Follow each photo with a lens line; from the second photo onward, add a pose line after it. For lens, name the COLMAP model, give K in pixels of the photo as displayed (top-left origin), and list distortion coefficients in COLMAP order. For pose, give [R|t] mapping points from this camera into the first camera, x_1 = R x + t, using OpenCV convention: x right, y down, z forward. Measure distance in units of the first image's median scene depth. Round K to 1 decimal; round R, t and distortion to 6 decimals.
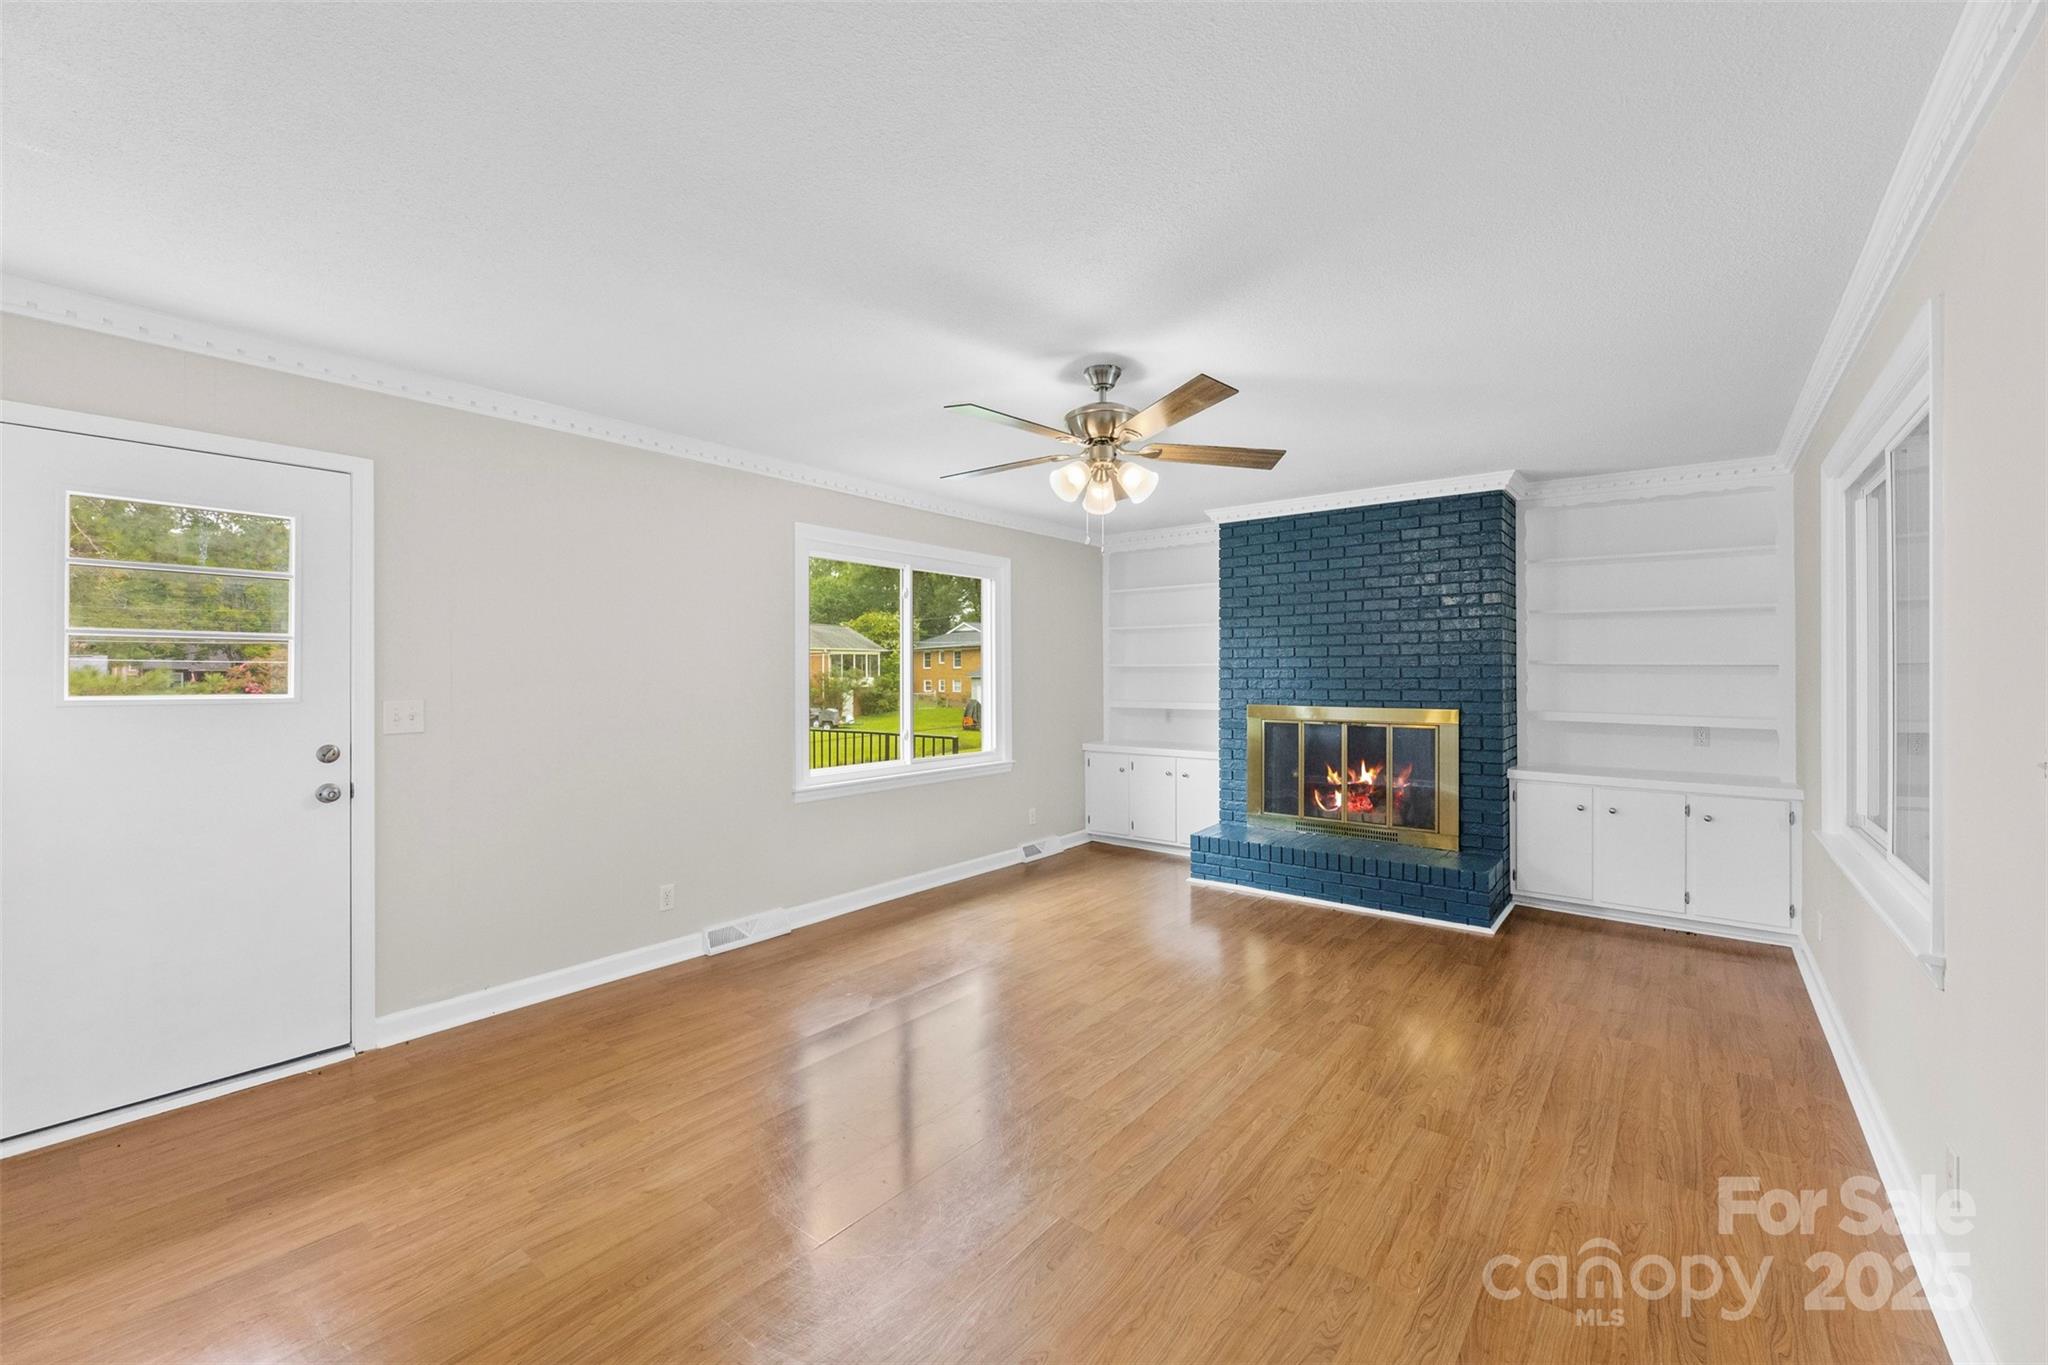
lens RADIAL K [[831.0, 0, 1032.4], [0, 831.0, 683.9], [0, 0, 1]] dist [0.000273, 0.000866]
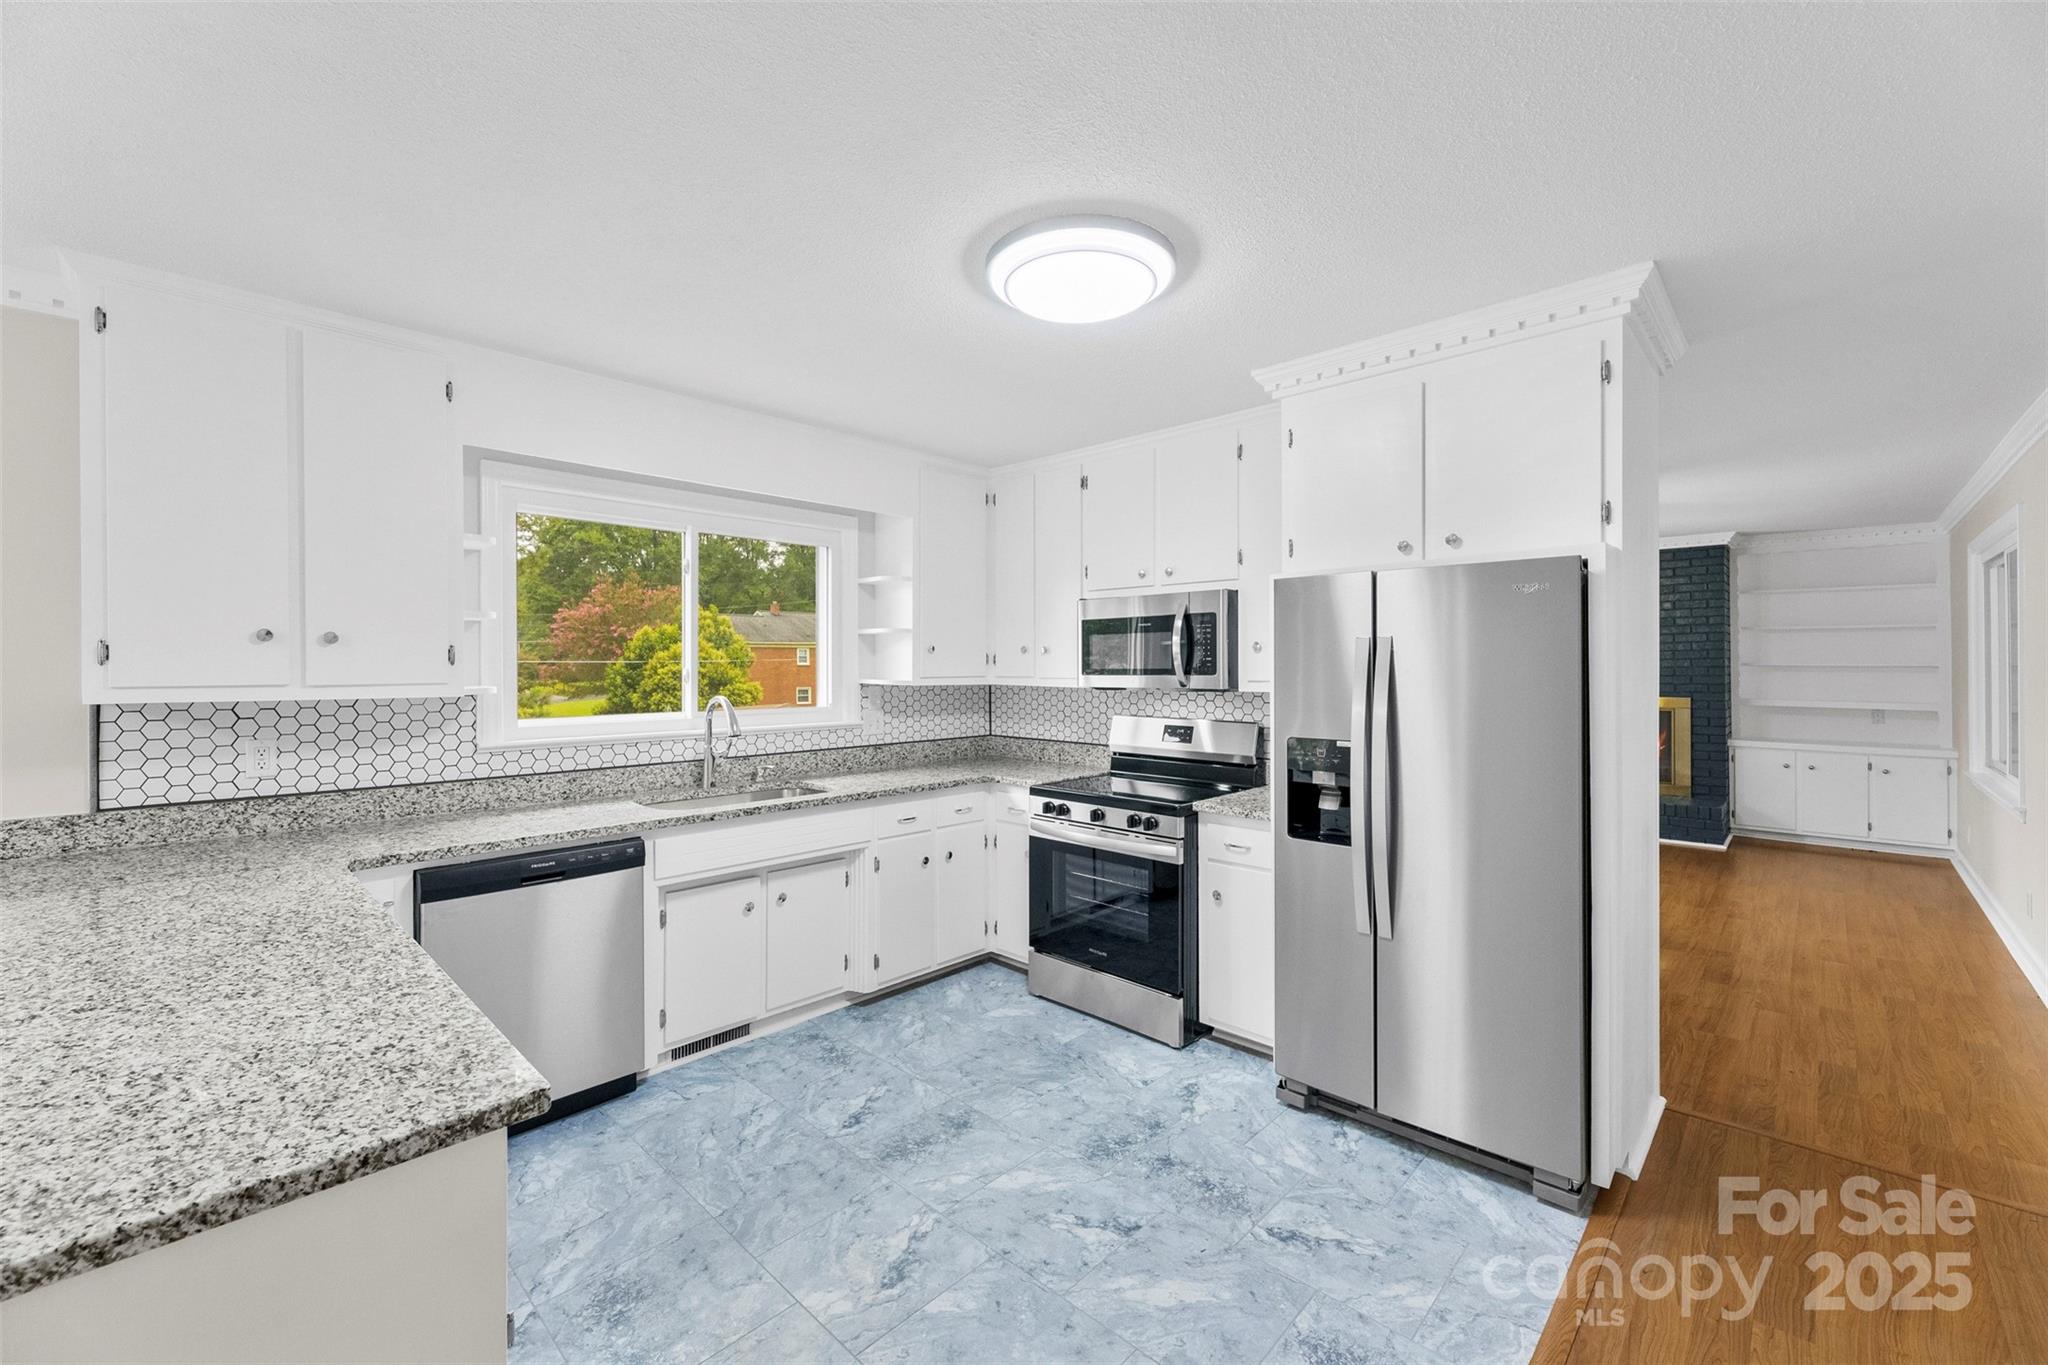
lens RADIAL K [[831.0, 0, 1019.0], [0, 831.0, 679.0], [0, 0, 1]] dist [0.000273, 0.000866]
pose [[0.994607, -0.003320, -0.103658, -0.510691], [0.003434, 0.999994, 0.000922, -0.006859], [0.103654, -0.001273, 0.994613, -0.568261]]
